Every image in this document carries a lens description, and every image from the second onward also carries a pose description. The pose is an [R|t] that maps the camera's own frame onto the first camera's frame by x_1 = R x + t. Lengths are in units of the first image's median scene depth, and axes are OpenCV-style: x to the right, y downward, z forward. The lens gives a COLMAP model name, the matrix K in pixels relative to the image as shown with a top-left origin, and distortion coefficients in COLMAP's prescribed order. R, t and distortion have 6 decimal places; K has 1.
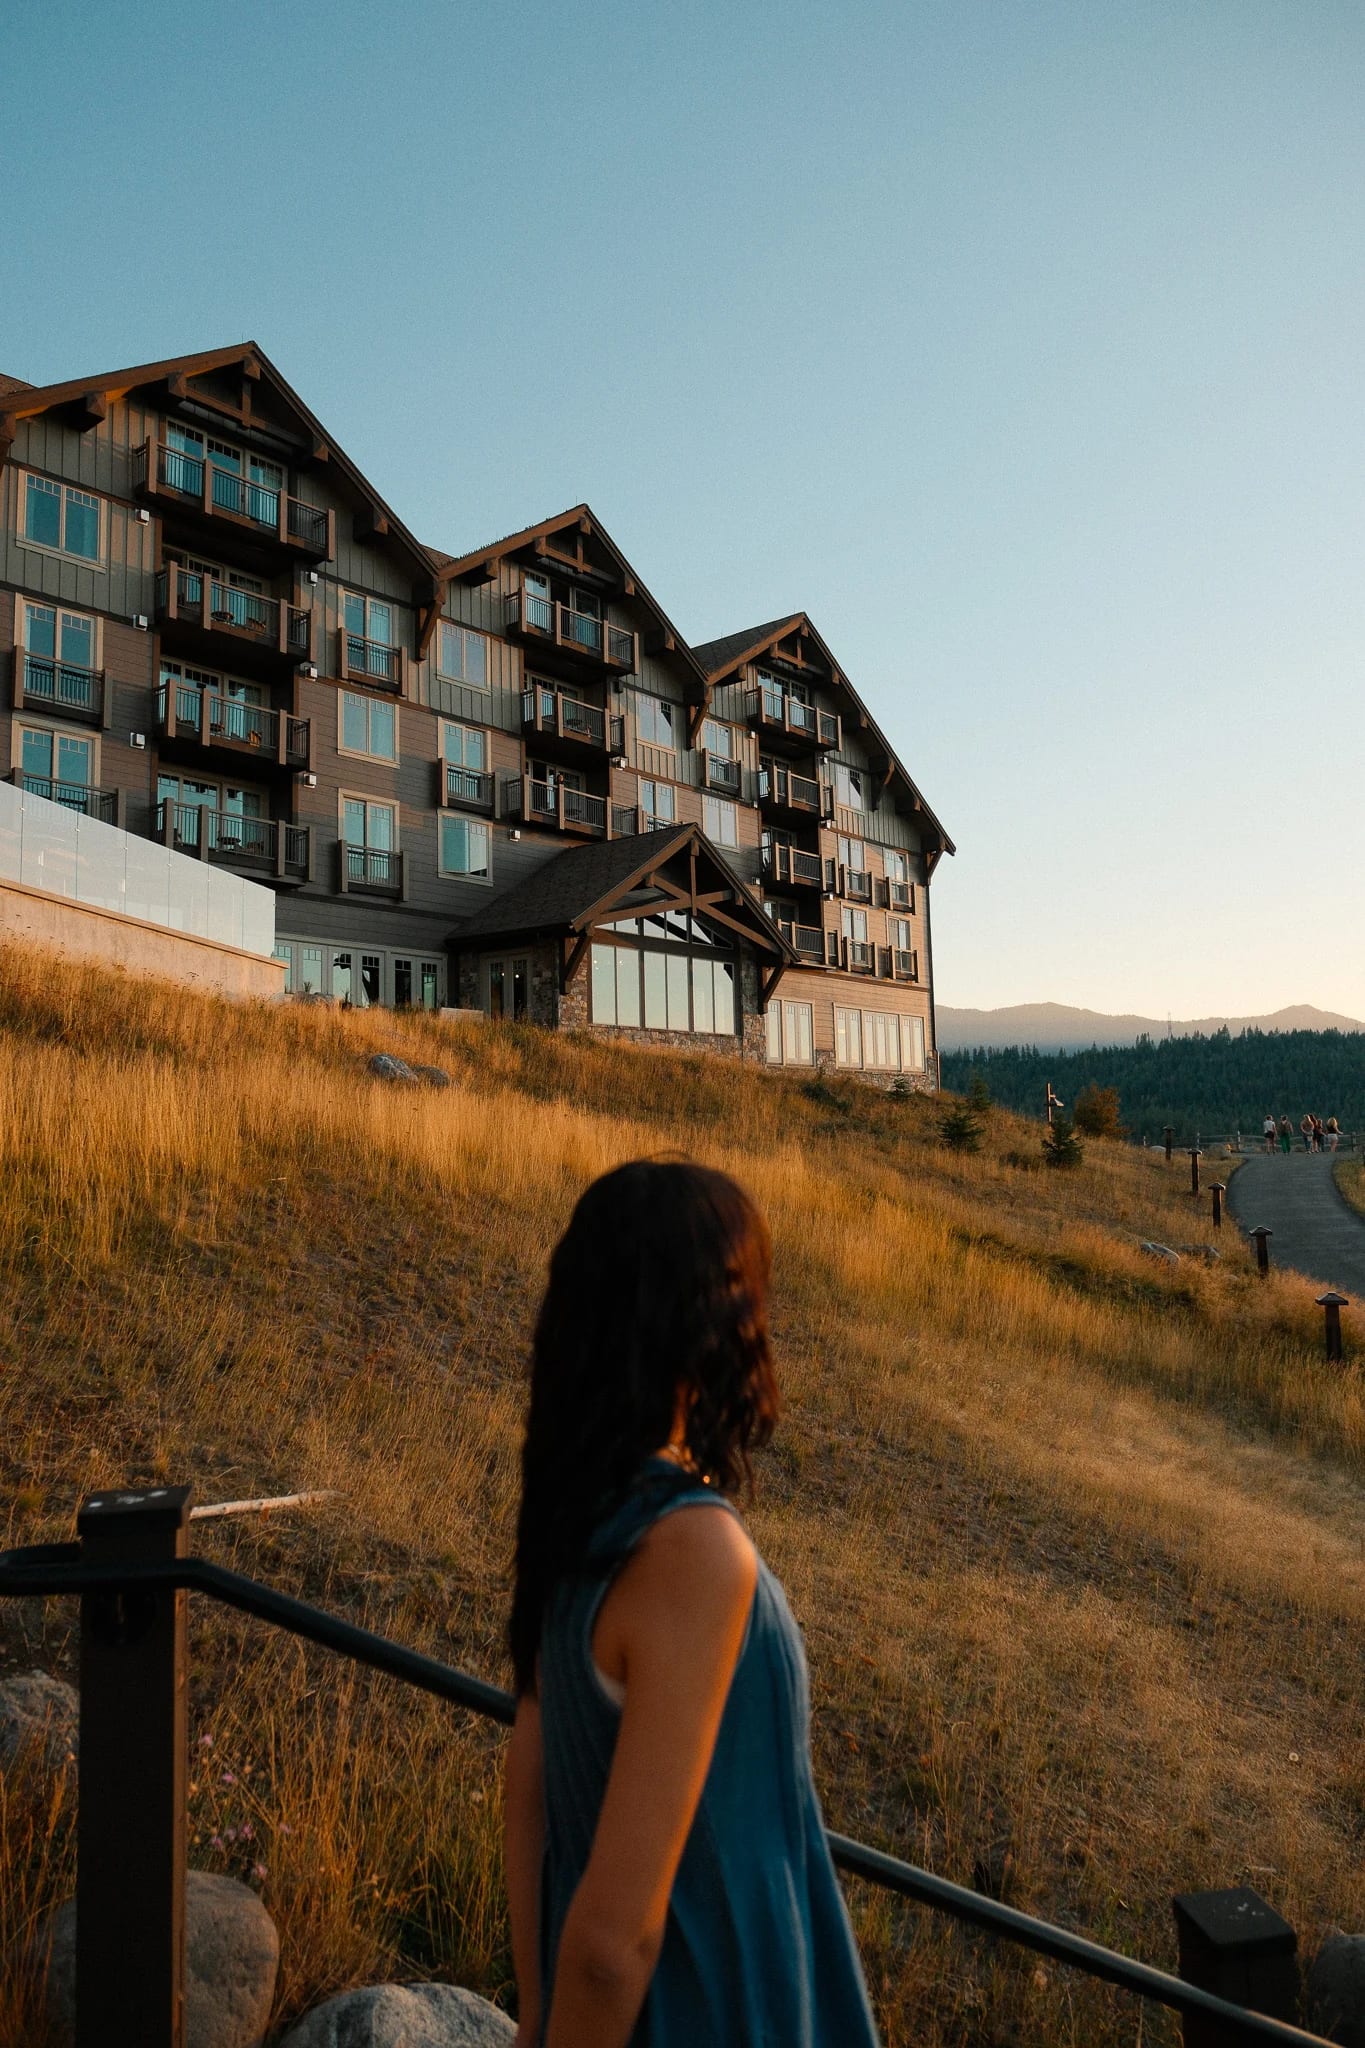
lens RADIAL K [[1401.9, 0, 682.5], [0, 1401.9, 1024.0], [0, 0, 1]] dist [-0.008311, 0.002692]
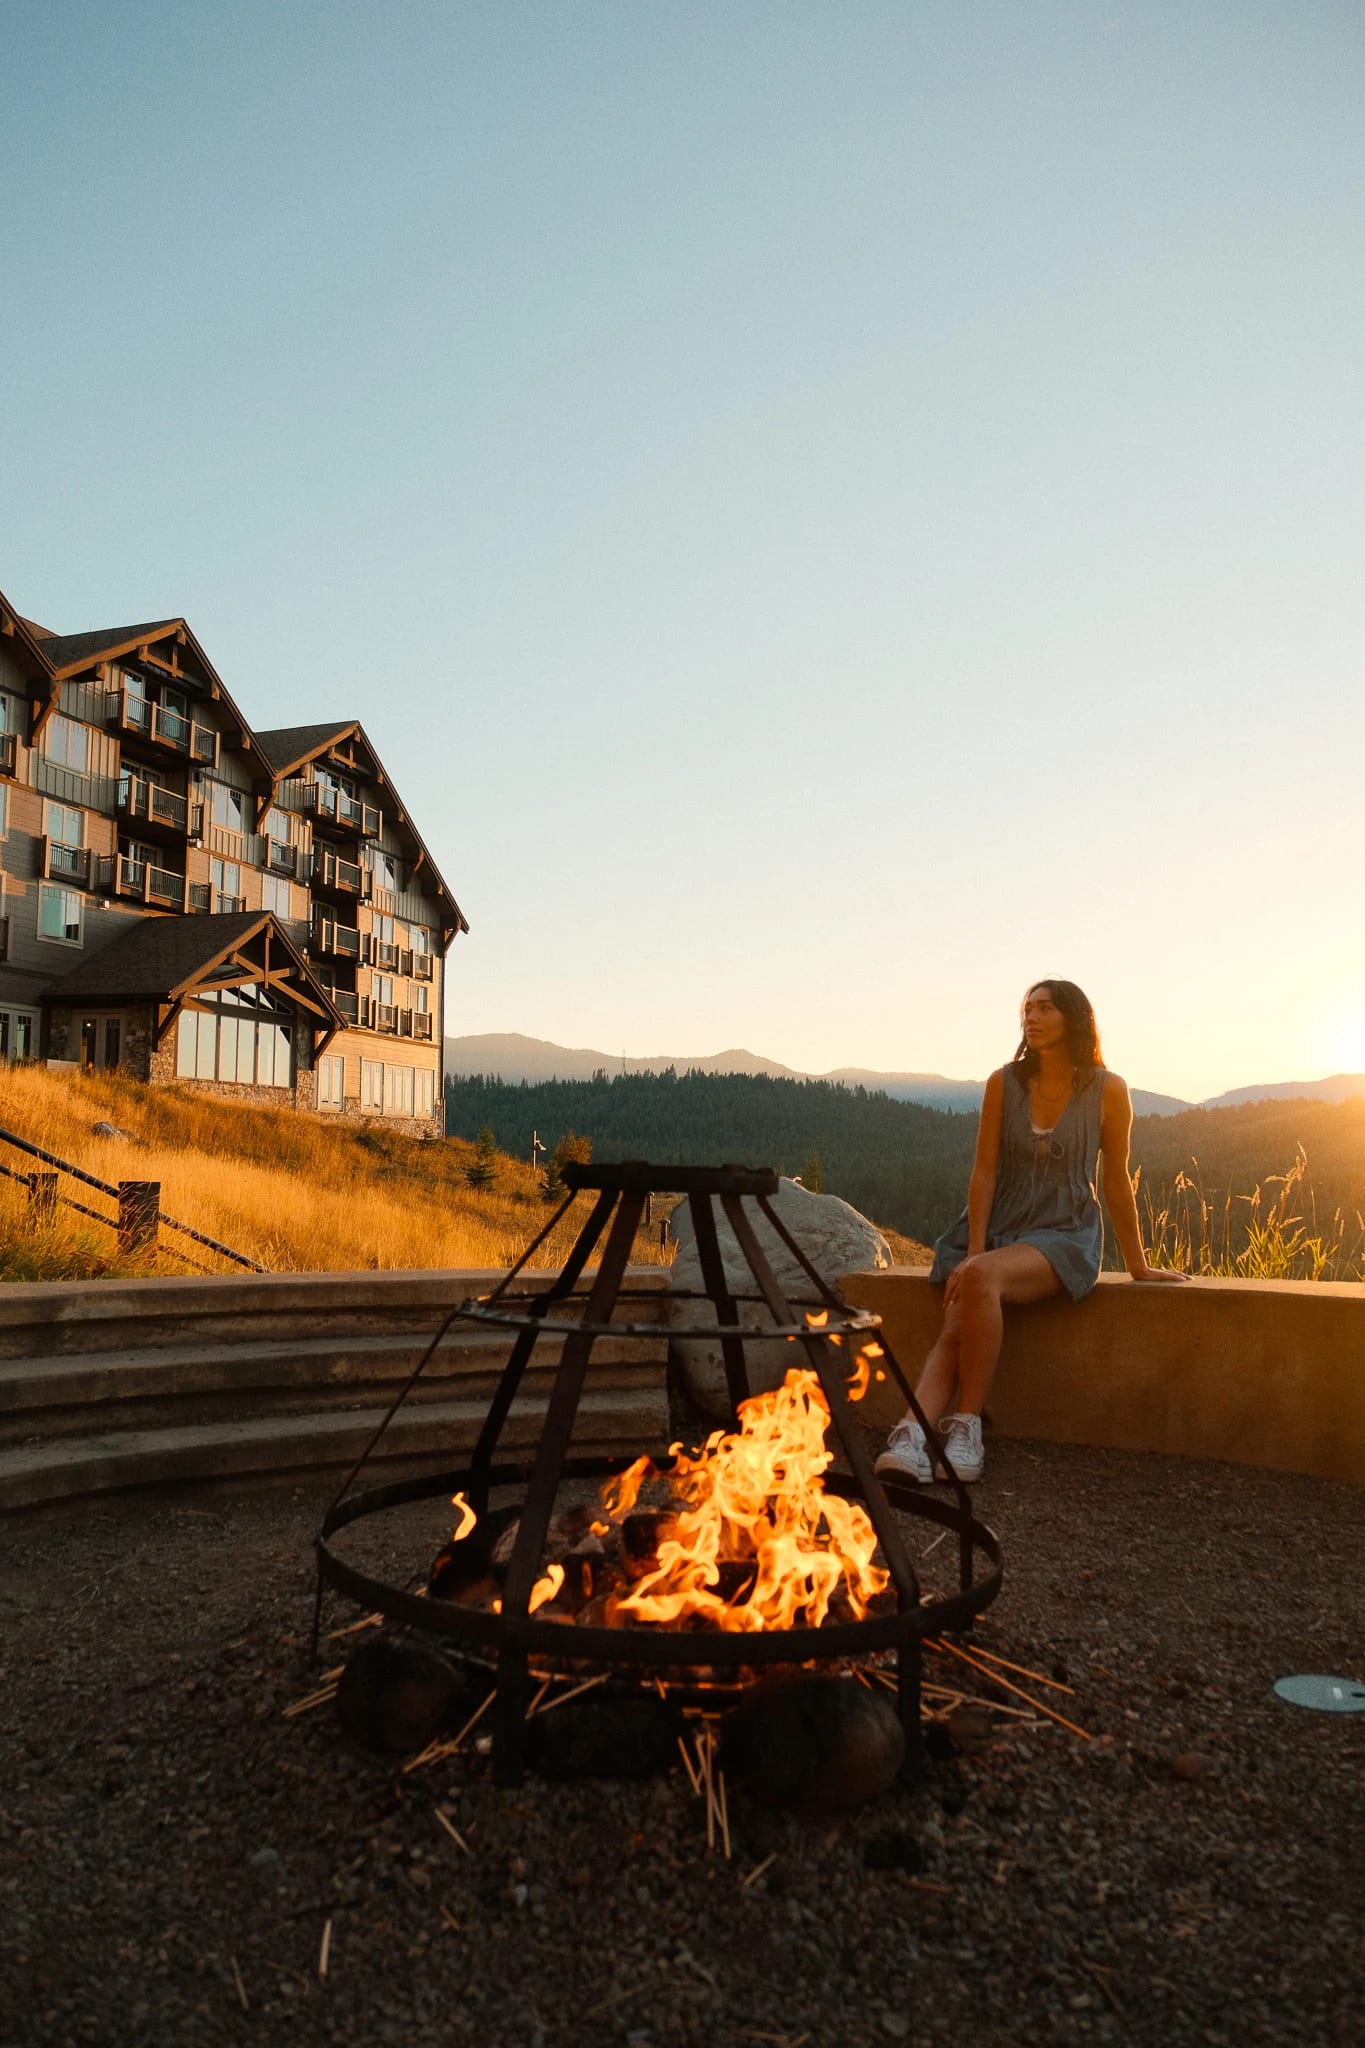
lens RADIAL K [[1401.9, 0, 682.5], [0, 1401.9, 1024.0], [0, 0, 1]] dist [-0.008311, 0.002692]
pose [[0.928440, 0.061224, 0.366401, -0.085413], [-0.054802, 0.998107, -0.027912, -0.028864], [-0.367417, 0.005835, 0.930038, -0.208685]]
